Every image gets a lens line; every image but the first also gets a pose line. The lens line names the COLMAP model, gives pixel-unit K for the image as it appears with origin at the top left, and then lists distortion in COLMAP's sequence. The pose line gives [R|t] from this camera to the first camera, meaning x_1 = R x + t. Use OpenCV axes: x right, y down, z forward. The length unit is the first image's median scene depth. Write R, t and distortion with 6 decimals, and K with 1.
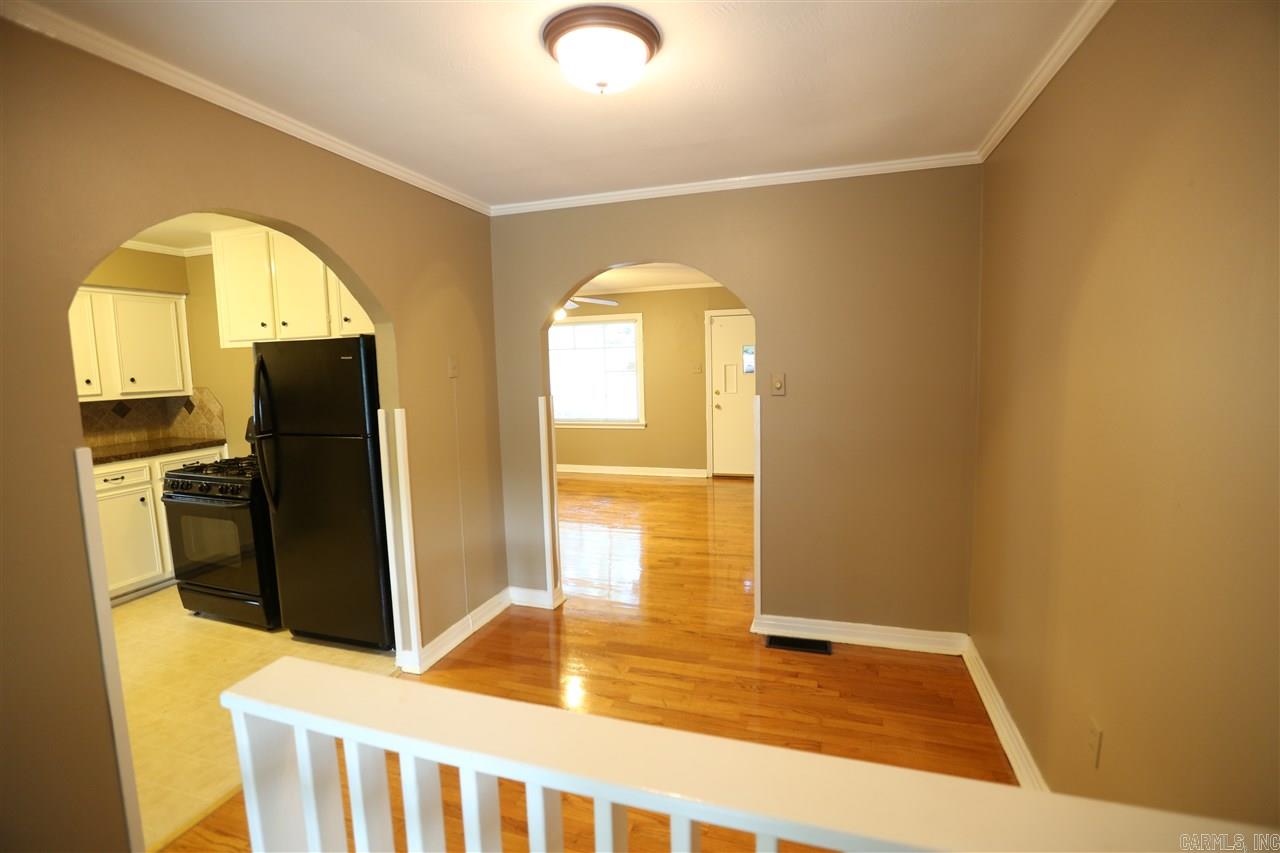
lens RADIAL K [[582.8, 0, 637.0], [0, 582.8, 420.2], [0, 0, 1]] dist [-0.049648, 0.017563]
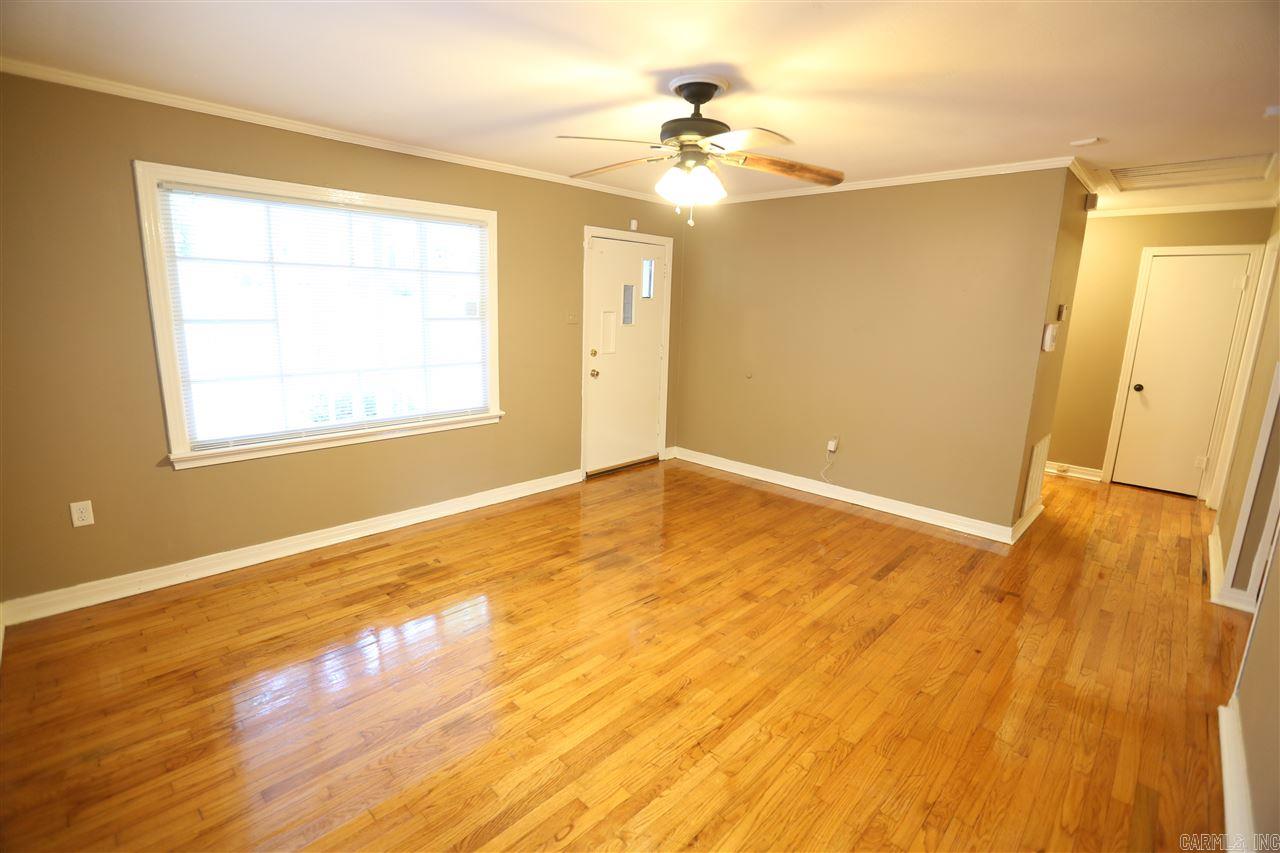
lens RADIAL K [[582.8, 0, 637.0], [0, 582.8, 420.2], [0, 0, 1]] dist [-0.049648, 0.017563]
pose [[0.433677, -0.138594, 0.890346, -0.799597], [0.054938, 0.990329, 0.127398, -0.096766], [-0.899392, -0.006335, 0.437097, 1.172237]]
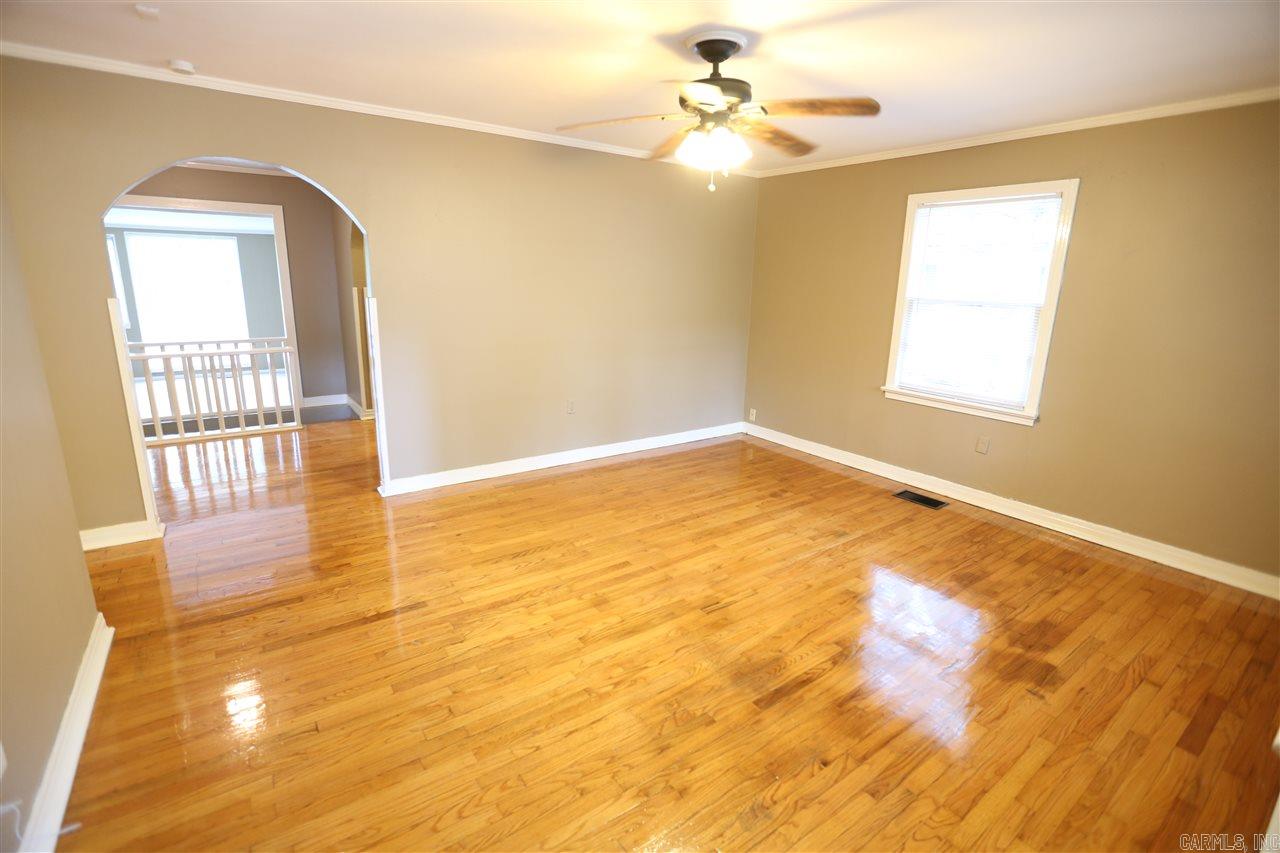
lens RADIAL K [[582.8, 0, 637.0], [0, 582.8, 420.2], [0, 0, 1]] dist [-0.049648, 0.017563]
pose [[-0.590464, 0.203387, -0.781016, 0.354180], [-0.092427, 0.944317, 0.315790, -0.176276], [0.801754, 0.258649, -0.538786, 1.709220]]
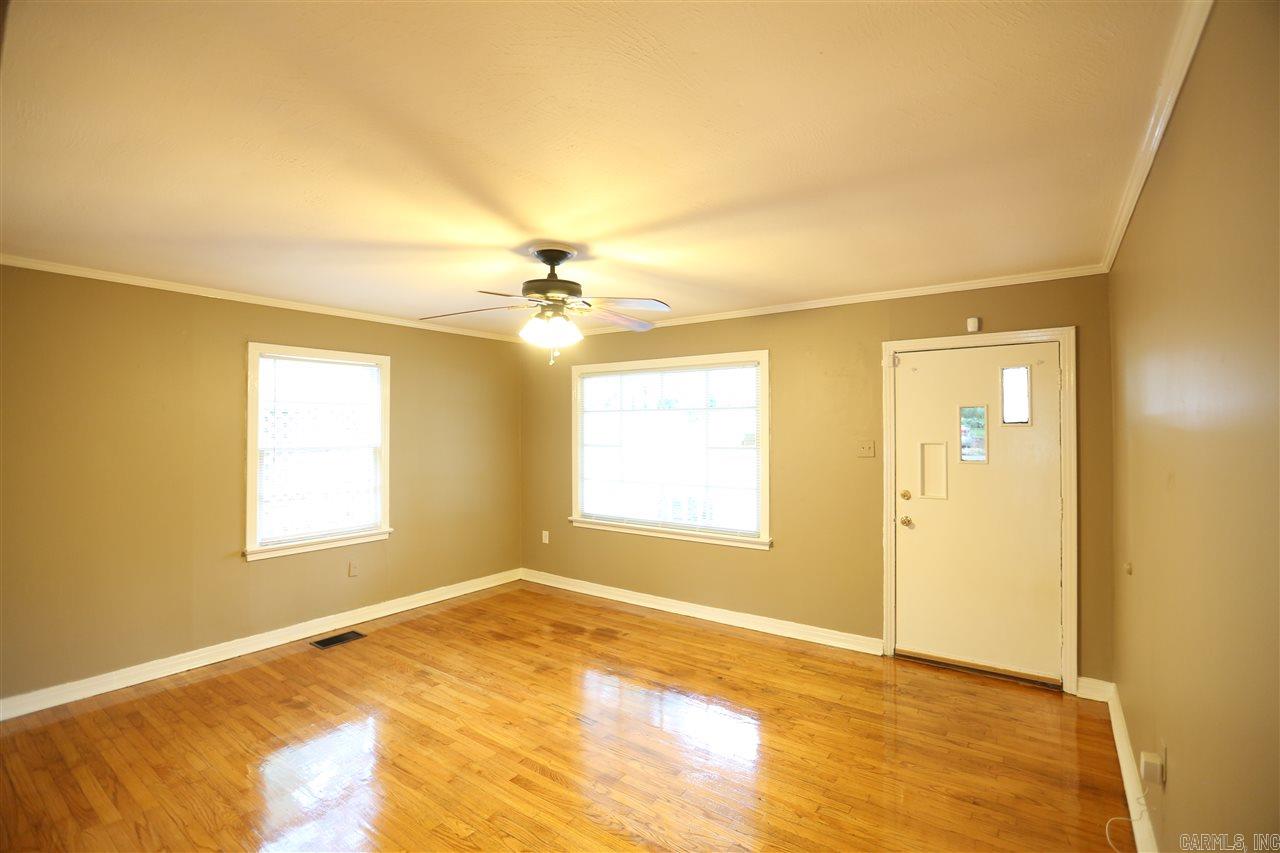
lens RADIAL K [[582.8, 0, 637.0], [0, 582.8, 420.2], [0, 0, 1]] dist [-0.049648, 0.017563]
pose [[0.954008, 0.021486, -0.299011, 0.106826], [-0.055407, 0.992881, -0.105434, -0.083183], [0.294617, 0.117153, 0.948407, 0.756650]]
